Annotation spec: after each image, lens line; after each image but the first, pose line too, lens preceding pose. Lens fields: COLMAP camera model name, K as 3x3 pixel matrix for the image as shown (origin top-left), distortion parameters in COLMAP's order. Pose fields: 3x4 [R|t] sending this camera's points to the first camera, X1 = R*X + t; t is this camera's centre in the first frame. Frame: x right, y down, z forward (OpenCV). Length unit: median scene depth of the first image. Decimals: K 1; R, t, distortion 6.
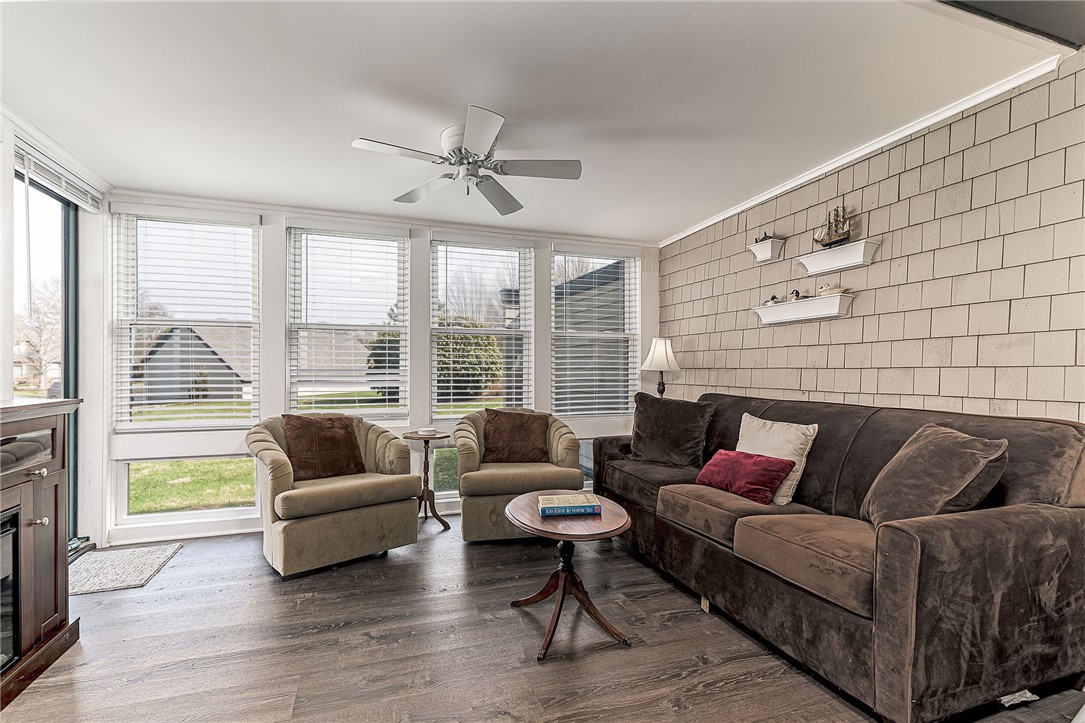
lens RADIAL K [[506.4, 0, 536.6], [0, 506.4, 366.7], [0, 0, 1]] dist [0.005341, -0.002193]
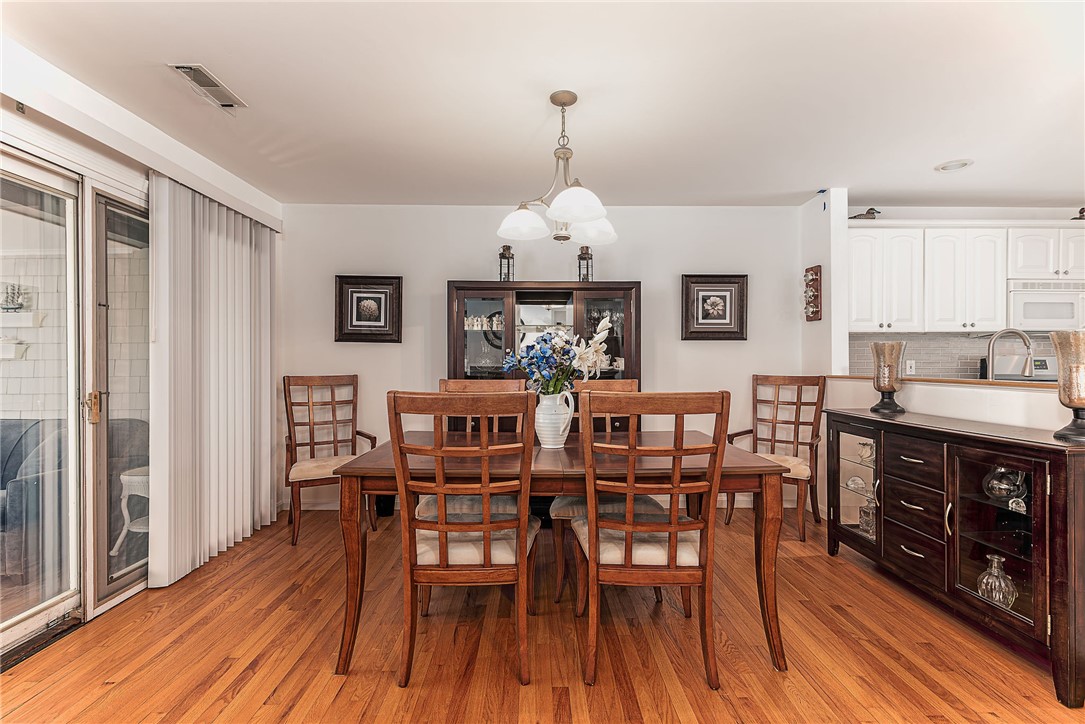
lens RADIAL K [[506.4, 0, 540.8], [0, 506.4, 362.3], [0, 0, 1]] dist [0.005341, -0.002193]
pose [[0.318490, -0.000675, 0.947926, -0.254032], [-0.004793, 0.999986, 0.002323, -0.083201], [-0.947914, -0.005283, 0.318482, -0.742824]]
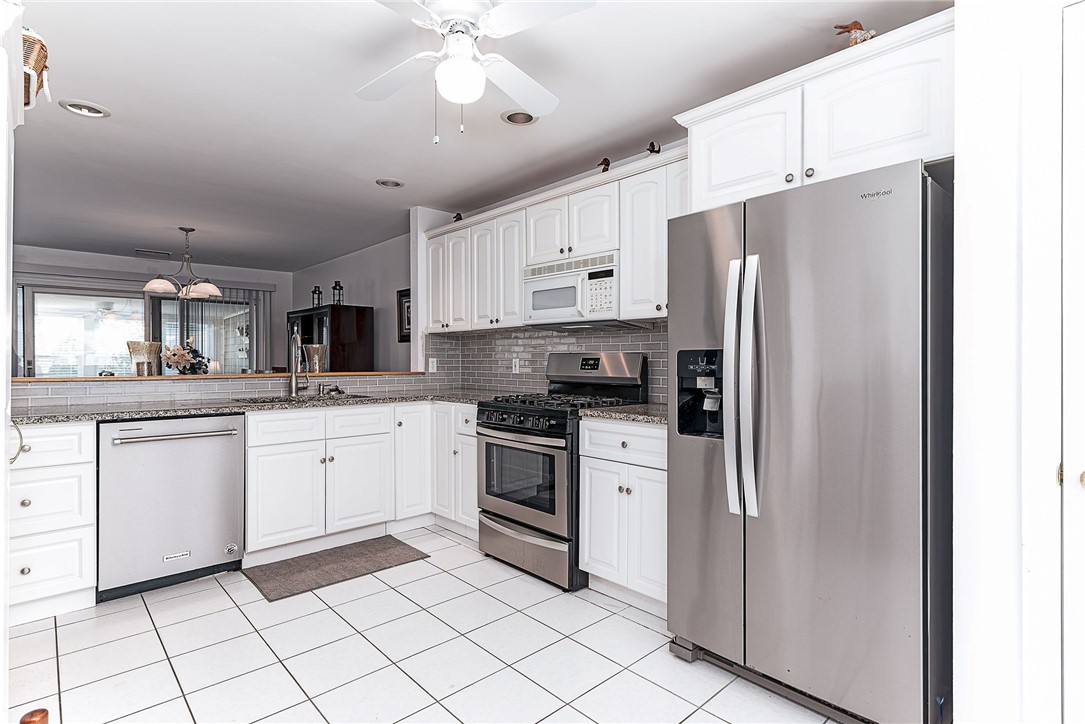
lens RADIAL K [[547.6, 0, 540.4], [0, 547.6, 363.3], [0, 0, 1]] dist [0.004671, 0.002128]
pose [[0.921336, 0.003465, 0.388751, 0.836031], [-0.008685, 0.999894, 0.011670, -0.094249], [-0.388670, -0.014128, 0.921269, -2.496560]]
